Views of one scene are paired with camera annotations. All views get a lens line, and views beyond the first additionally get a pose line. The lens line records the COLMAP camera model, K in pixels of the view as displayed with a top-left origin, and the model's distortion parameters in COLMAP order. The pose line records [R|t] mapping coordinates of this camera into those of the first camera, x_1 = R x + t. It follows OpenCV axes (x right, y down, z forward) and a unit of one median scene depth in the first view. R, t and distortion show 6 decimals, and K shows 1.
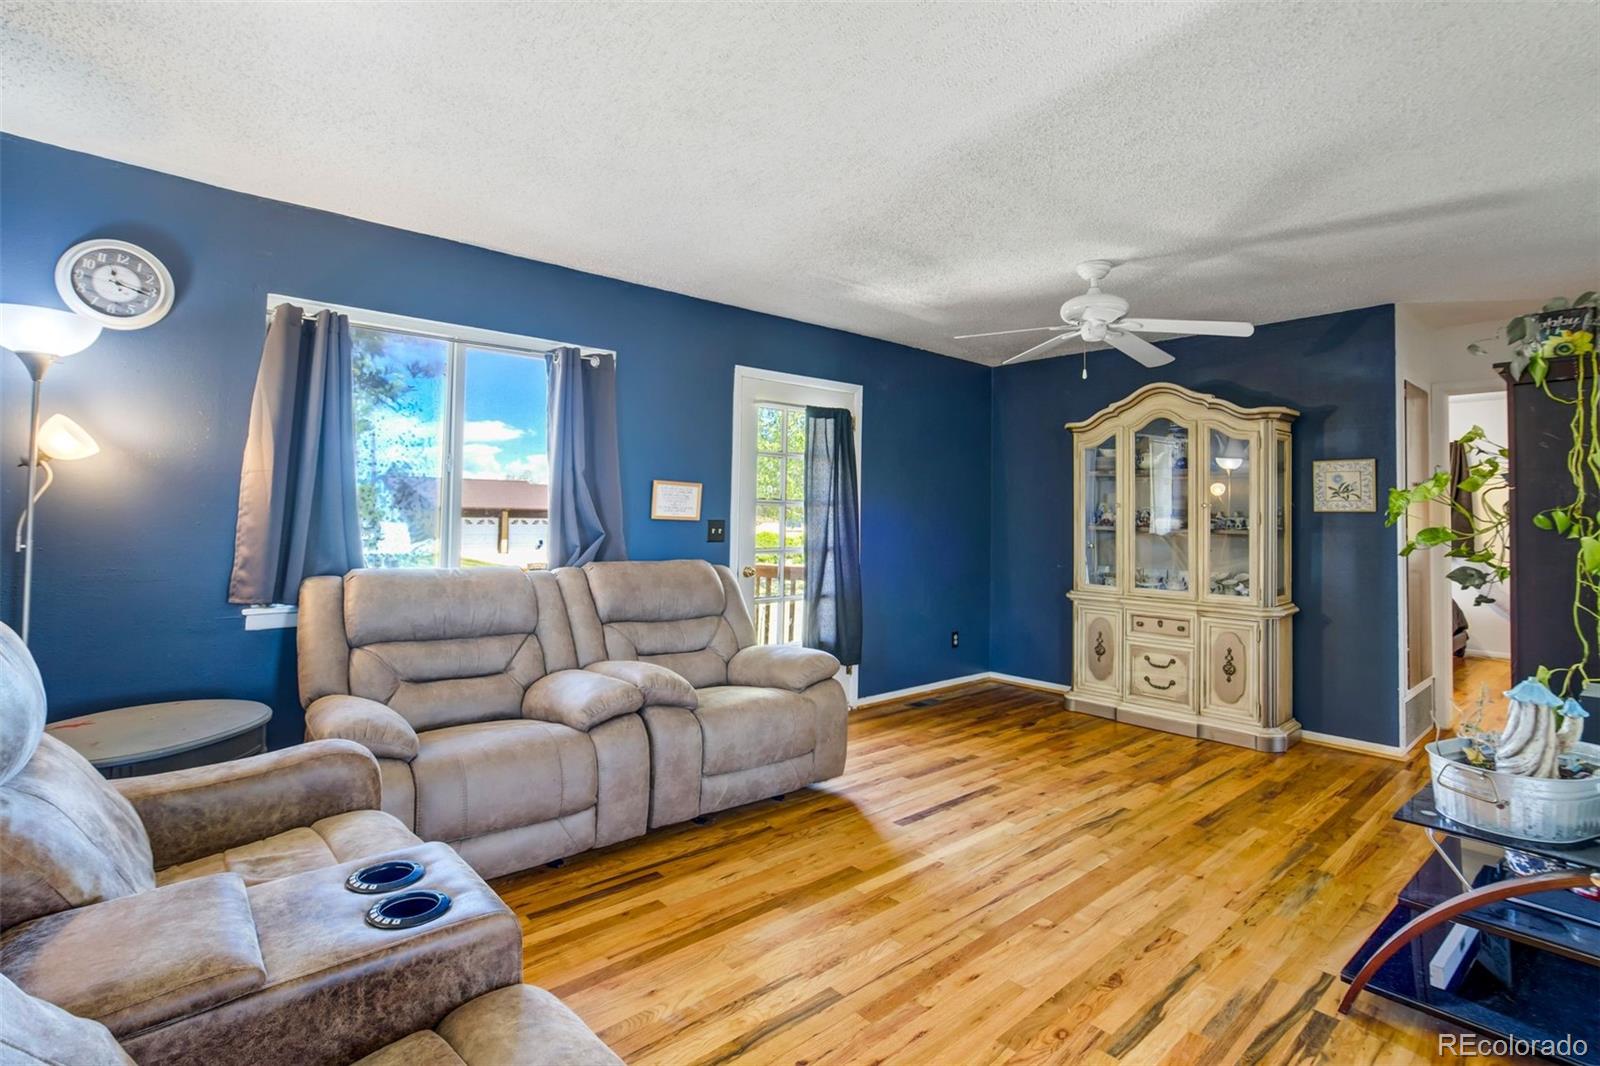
lens RADIAL K [[766.4, 0, 808.2], [0, 766.4, 520.1], [0, 0, 1]] dist [-0.024706, 0.014571]
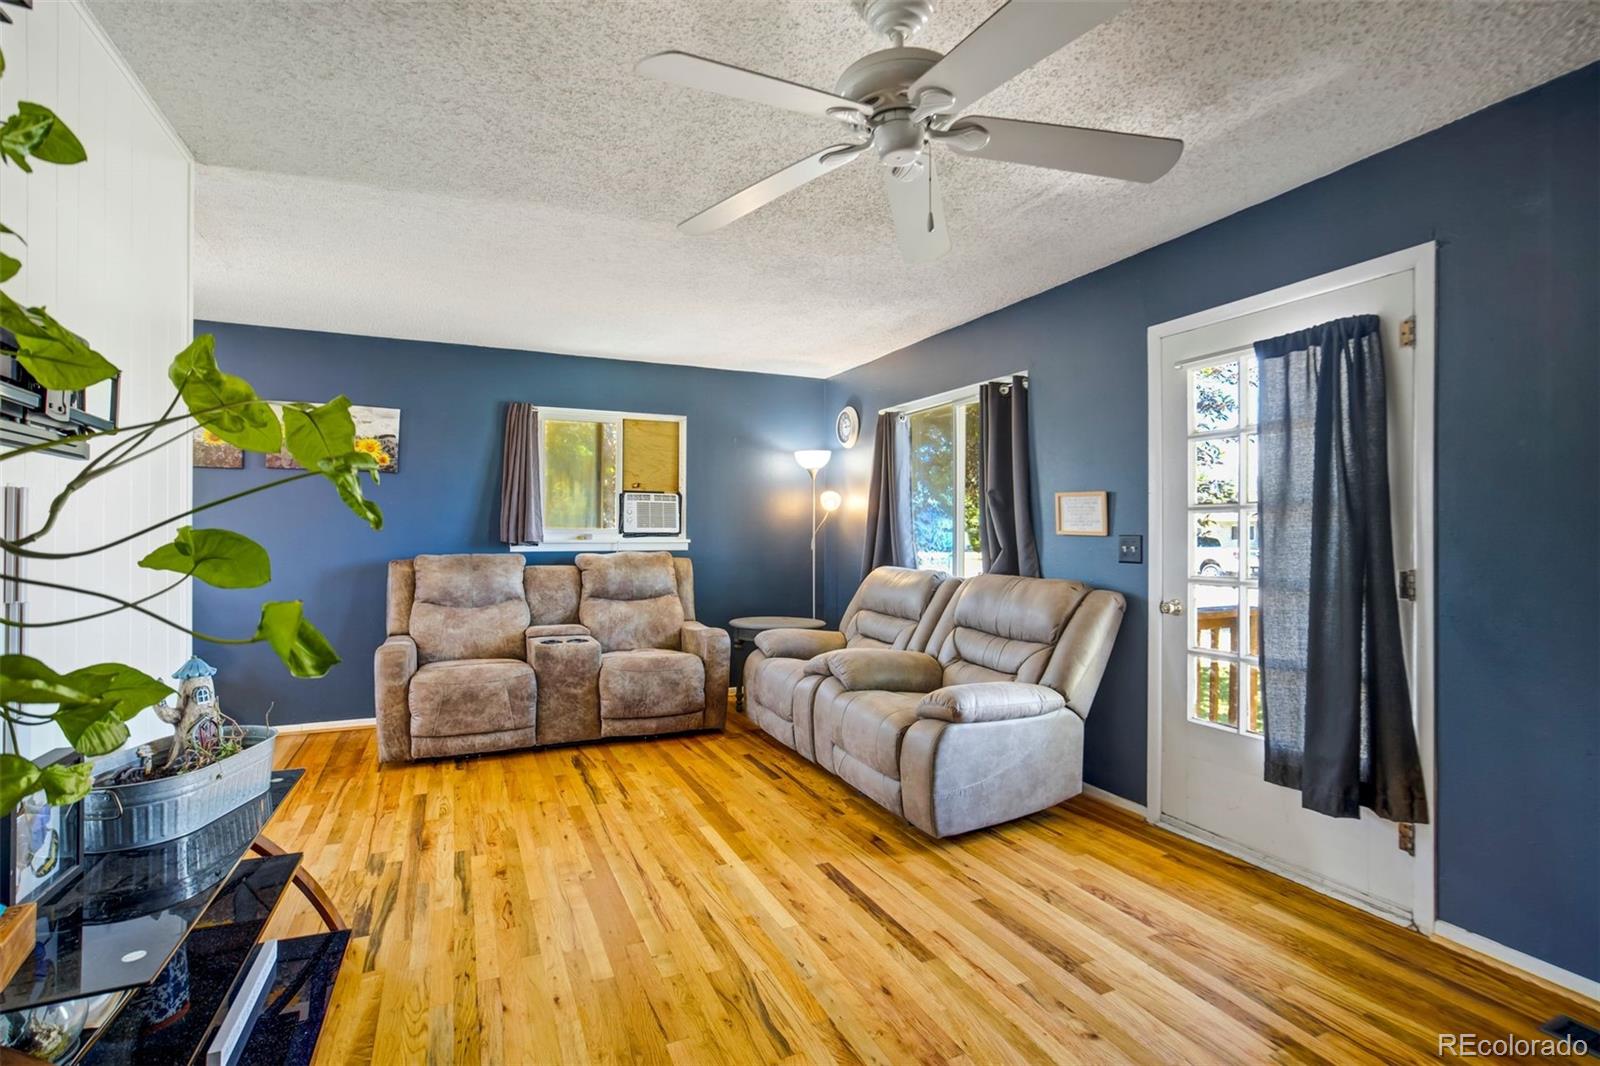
lens RADIAL K [[766.4, 0, 798.2], [0, 766.4, 523.3], [0, 0, 1]] dist [-0.024706, 0.014571]
pose [[-0.305628, -0.028070, -0.951737, 1.114371], [-0.003757, 0.999593, -0.028275, 0.017877], [0.952143, -0.005066, -0.305610, 1.386841]]
